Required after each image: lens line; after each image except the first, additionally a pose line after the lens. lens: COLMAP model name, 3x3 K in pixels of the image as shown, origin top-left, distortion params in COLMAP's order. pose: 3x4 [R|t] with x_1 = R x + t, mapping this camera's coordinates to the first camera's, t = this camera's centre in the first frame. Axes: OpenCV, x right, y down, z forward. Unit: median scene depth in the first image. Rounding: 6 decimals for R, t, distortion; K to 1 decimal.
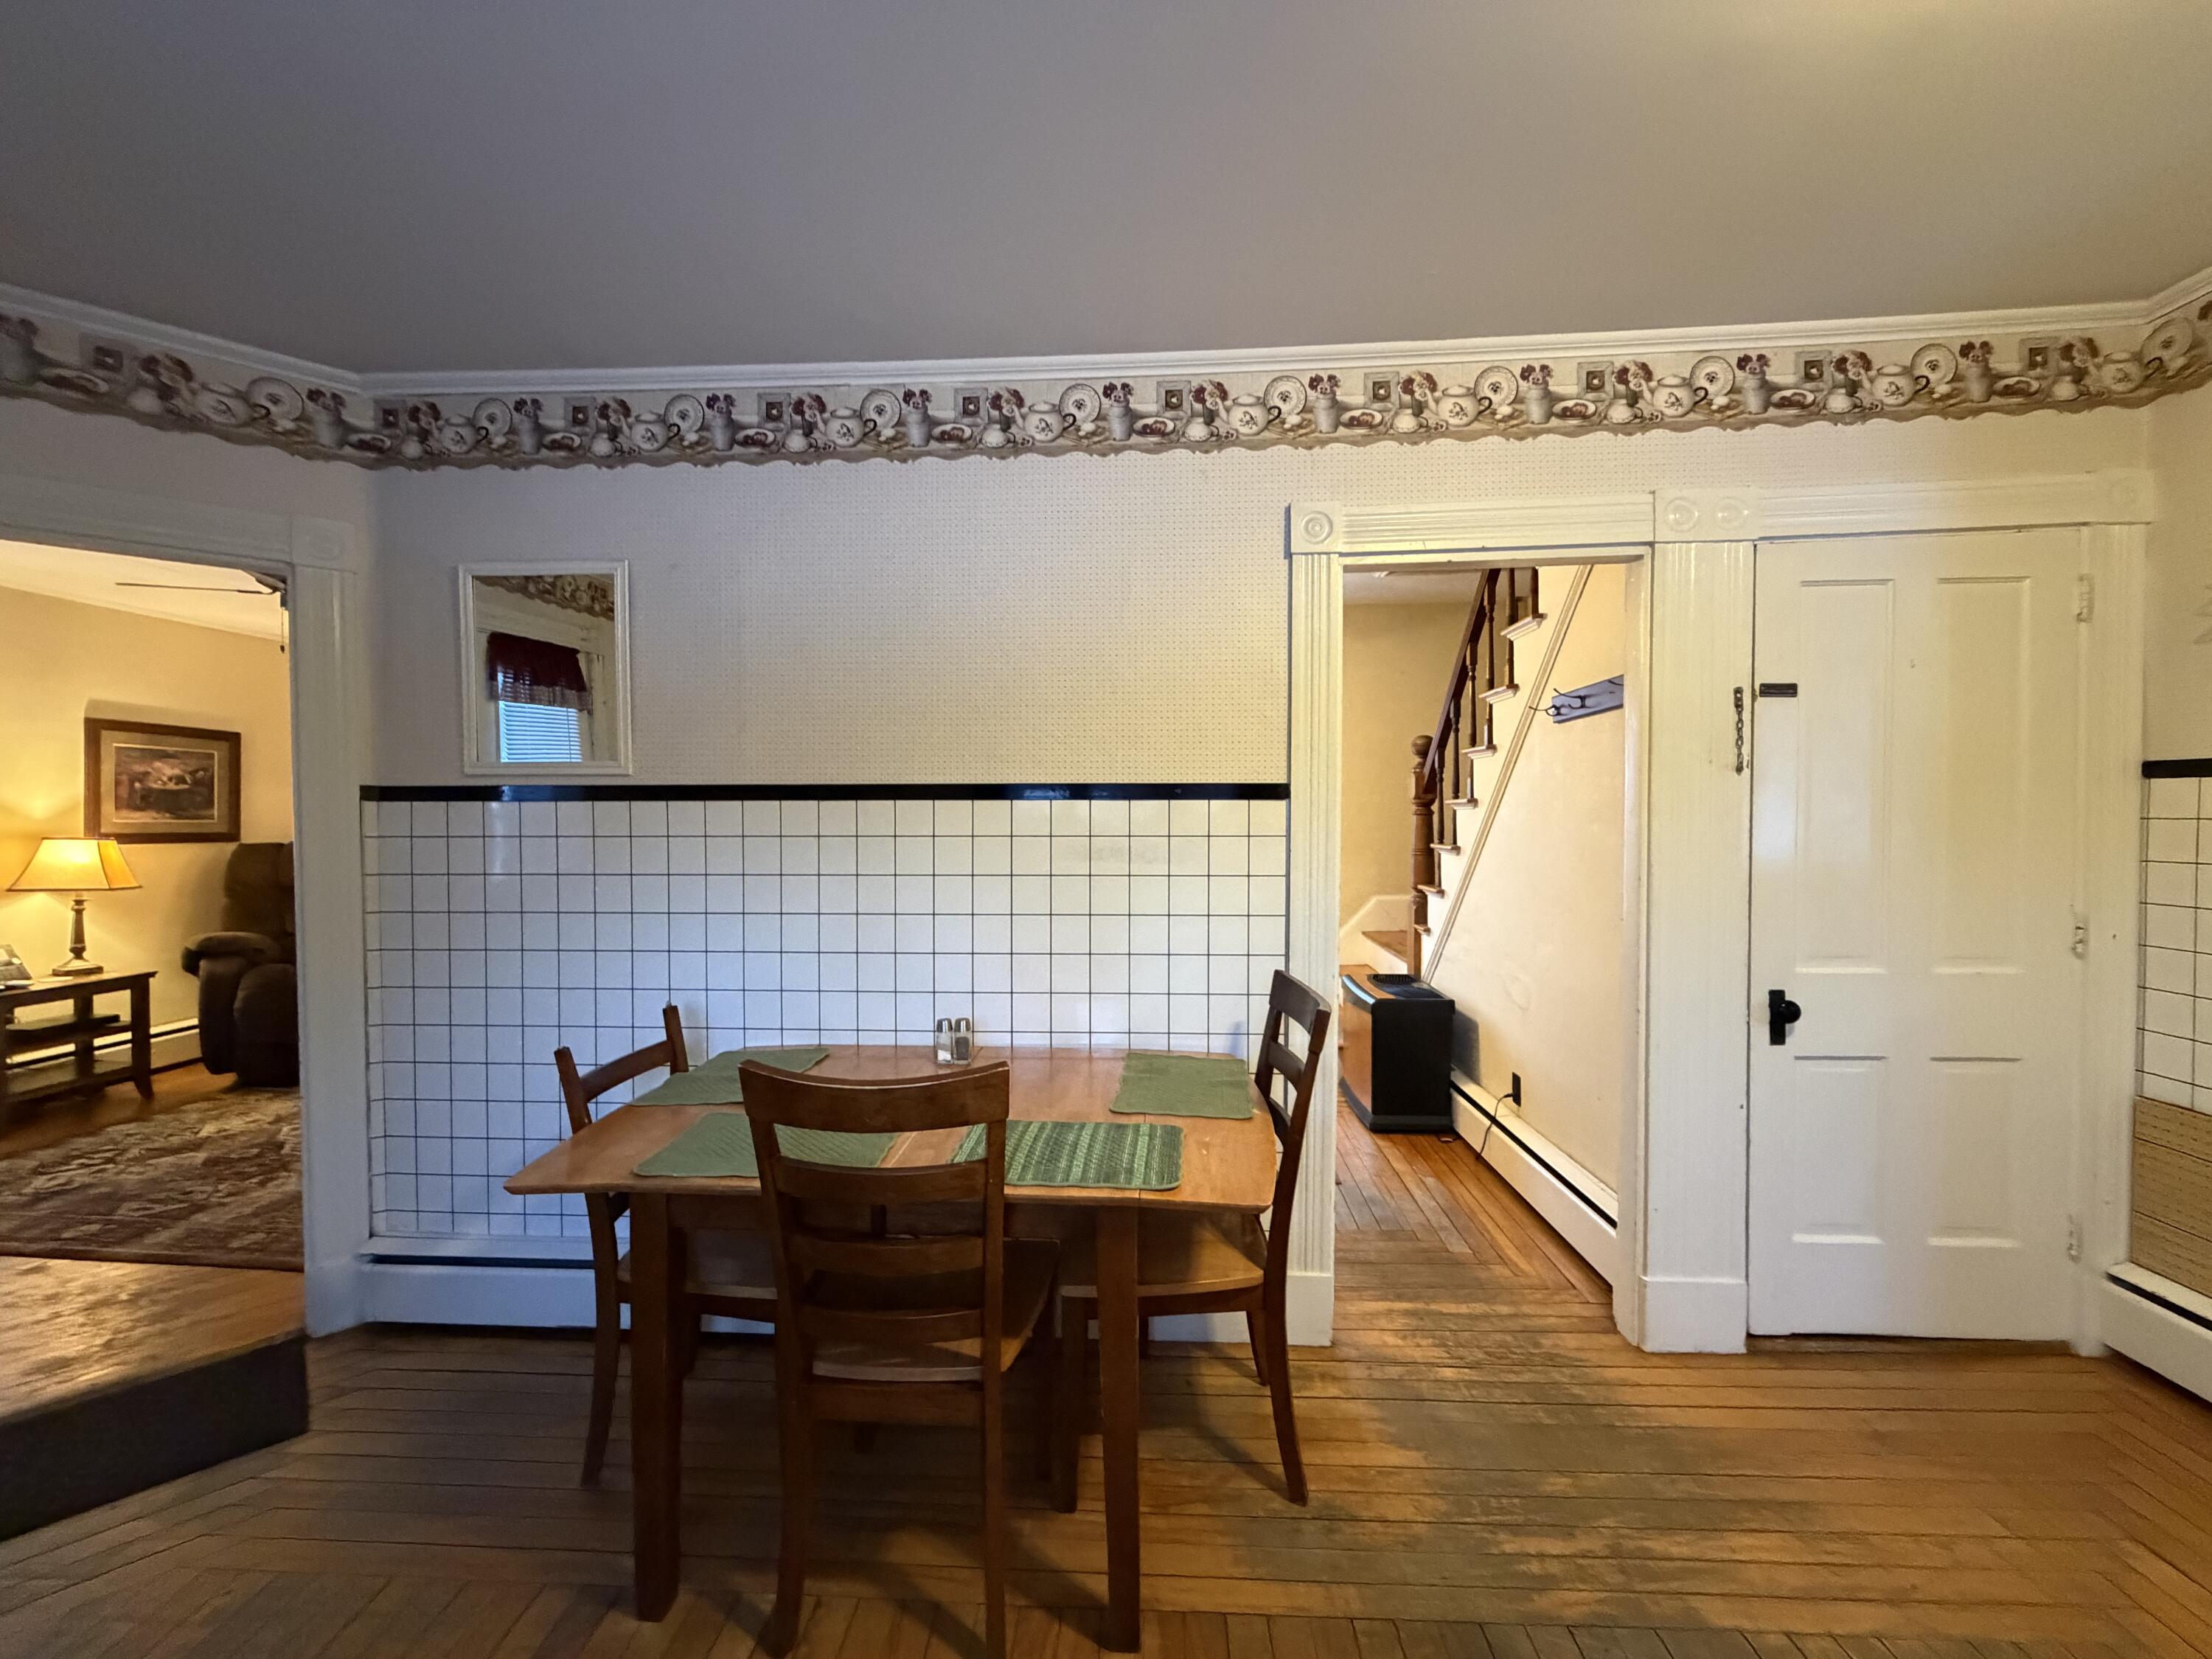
lens RADIAL K [[879.4, 0, 1103.2], [0, 879.4, 830.5], [0, 0, 1]] dist [0.000809, -0.000121]
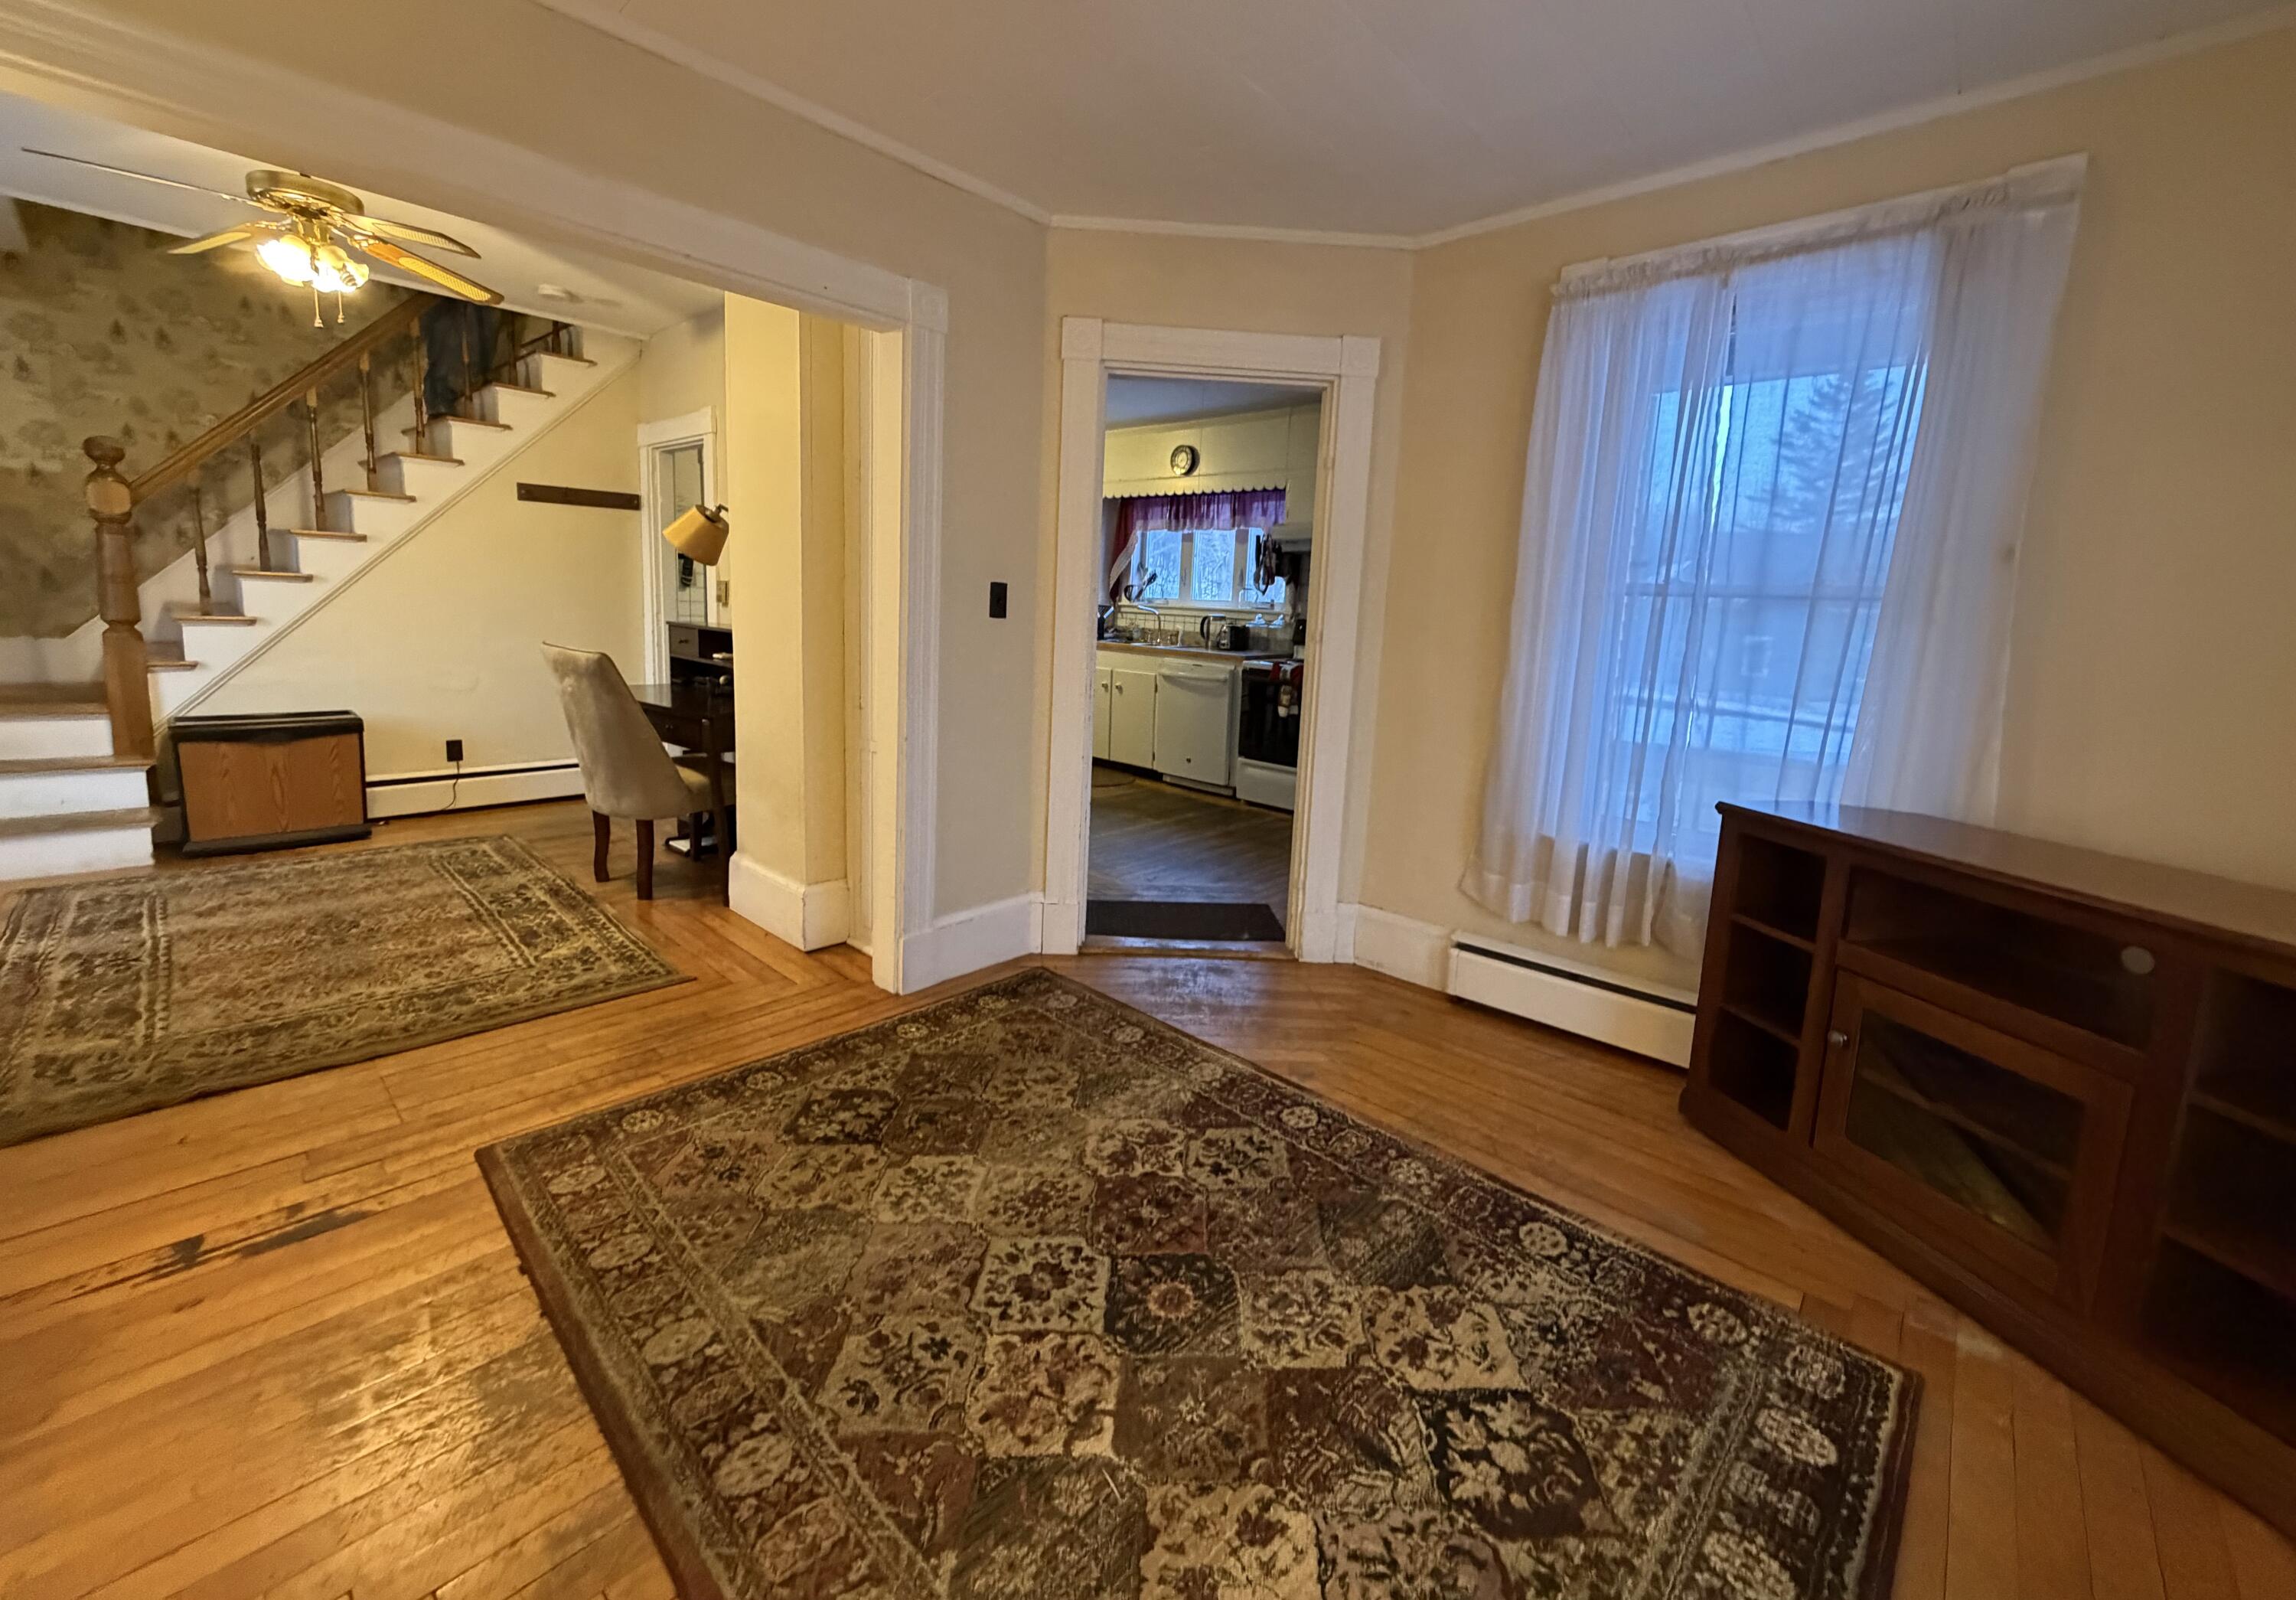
lens RADIAL K [[905.0, 0, 1134.3], [0, 905.0, 740.8], [0, 0, 1]] dist [0.000451, -0.000121]
pose [[-0.765615, -0.122670, 0.631495, -1.874284], [-0.030486, 0.987466, 0.154857, 0.027749], [-0.642577, 0.099309, -0.759758, 2.053955]]
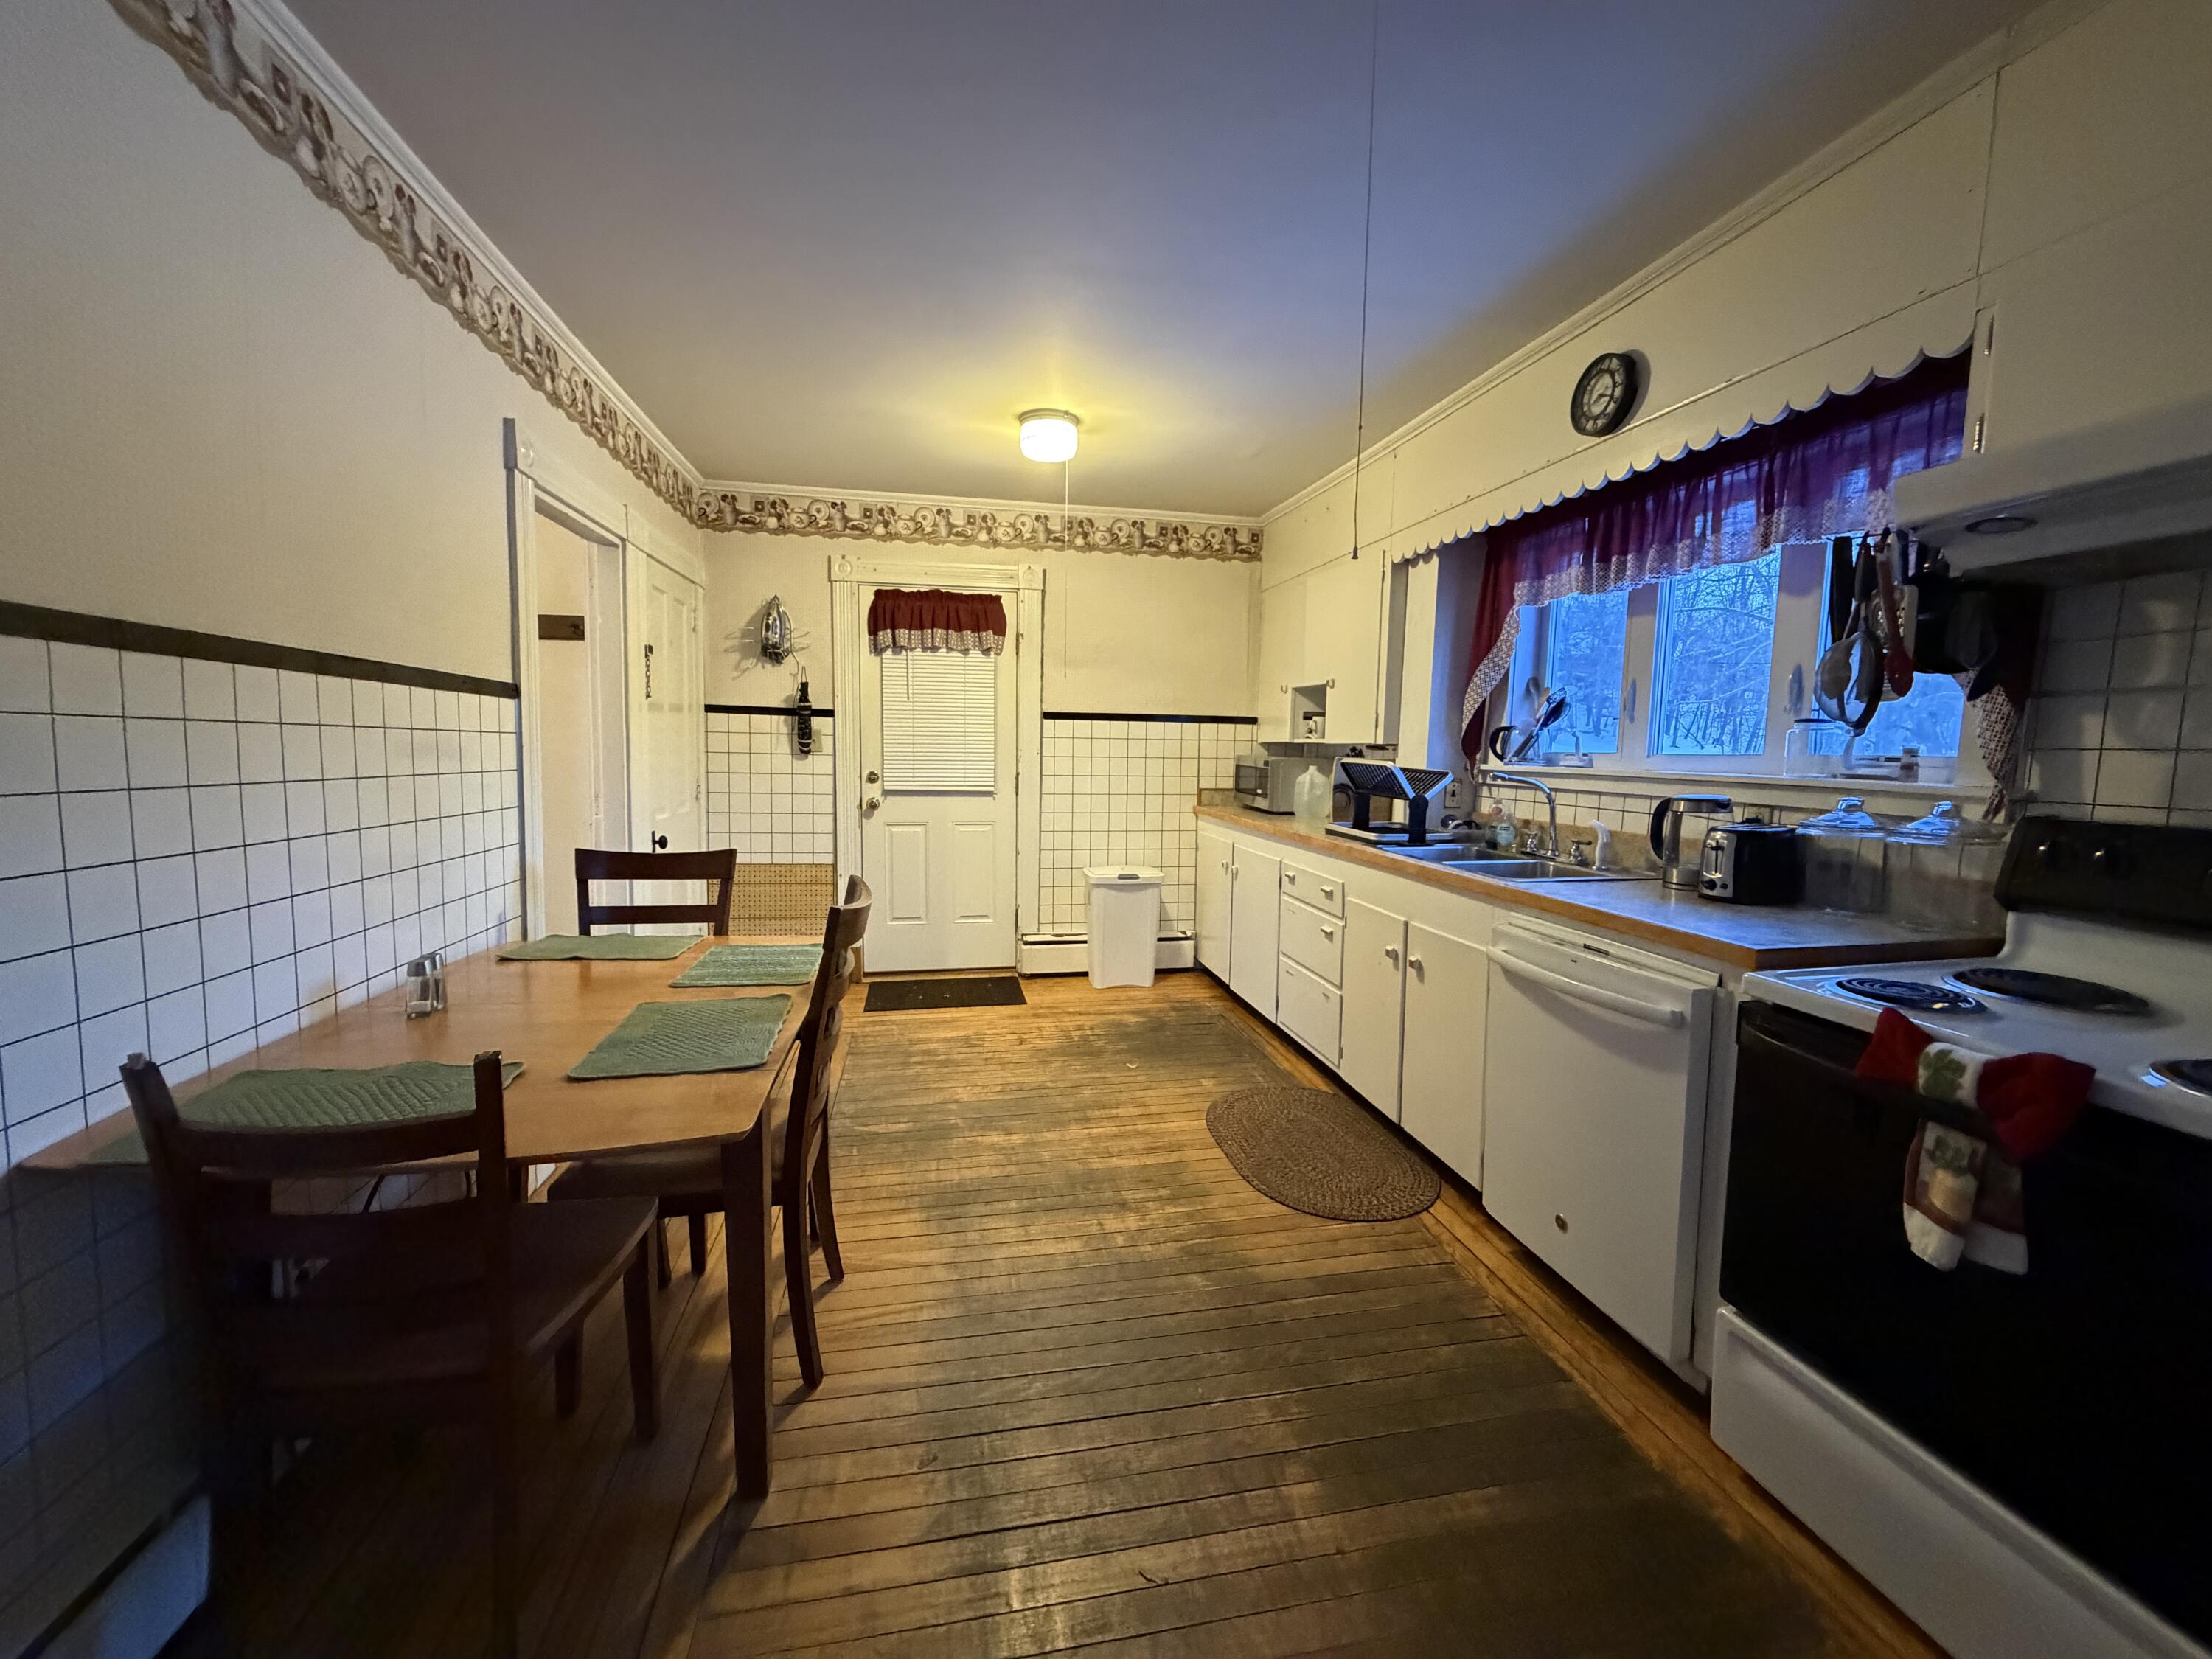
lens RADIAL K [[879.4, 0, 1099.6], [0, 879.4, 828.6], [0, 0, 1]] dist [0.000809, -0.000121]
pose [[-0.242694, -0.087165, 0.966179, -1.012096], [-0.006225, 0.996075, 0.088298, 0.023226], [-0.970083, 0.015415, -0.242284, 0.564148]]
